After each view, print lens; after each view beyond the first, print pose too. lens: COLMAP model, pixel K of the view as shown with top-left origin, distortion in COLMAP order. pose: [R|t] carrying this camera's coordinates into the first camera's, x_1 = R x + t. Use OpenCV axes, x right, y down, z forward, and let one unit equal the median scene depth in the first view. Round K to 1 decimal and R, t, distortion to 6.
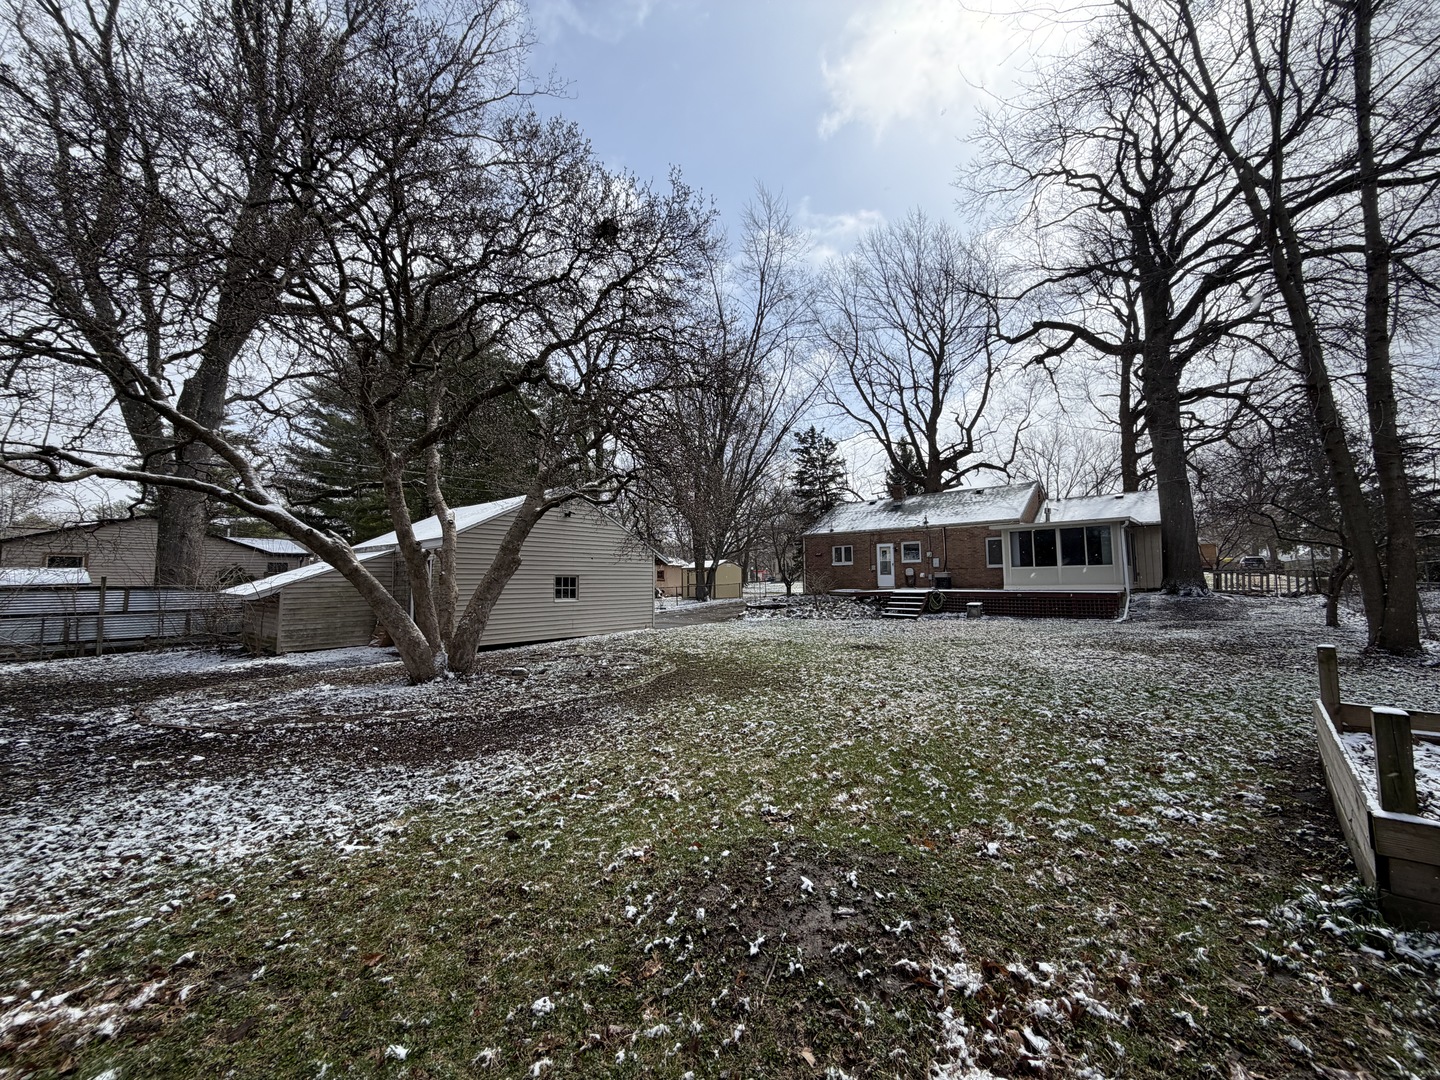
lens RADIAL K [[576.2, 0, 717.1], [0, 576.2, 535.2], [0, 0, 1]] dist [0.000945, 0.000245]
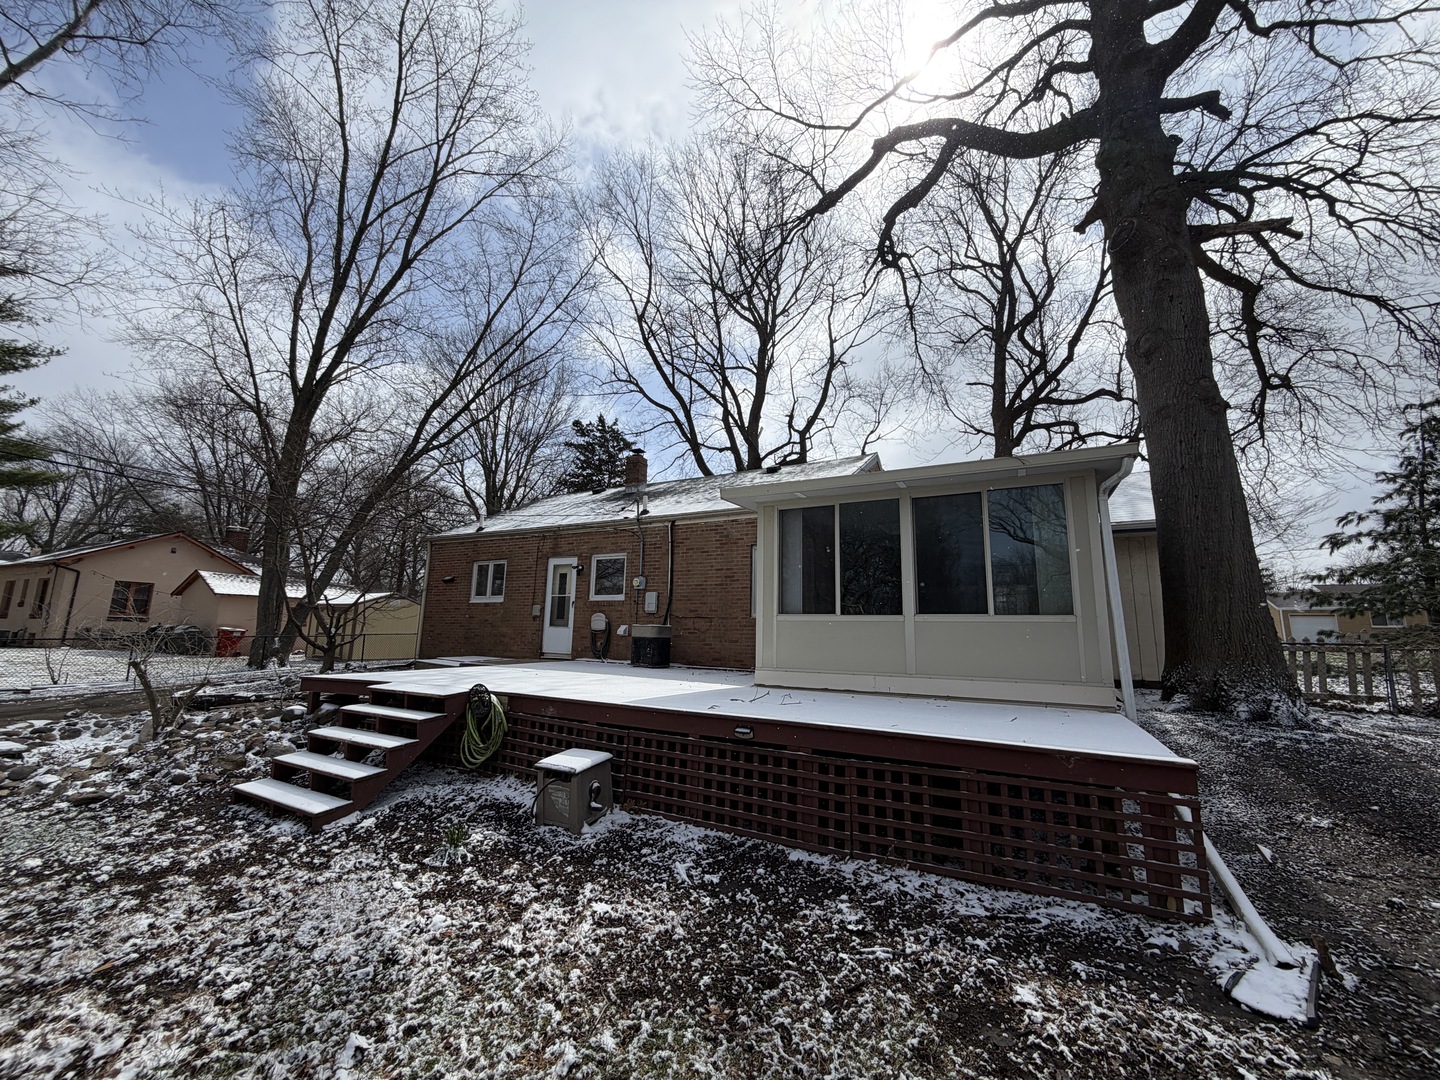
lens RADIAL K [[576.2, 0, 709.8], [0, 576.2, 535.8], [0, 0, 1]] dist [0.000945, 0.000245]
pose [[0.979039, 0.065066, 0.193000, 0.306387], [-0.048986, 0.995007, -0.086956, 0.030429], [-0.197694, 0.075679, 0.977338, 0.513857]]
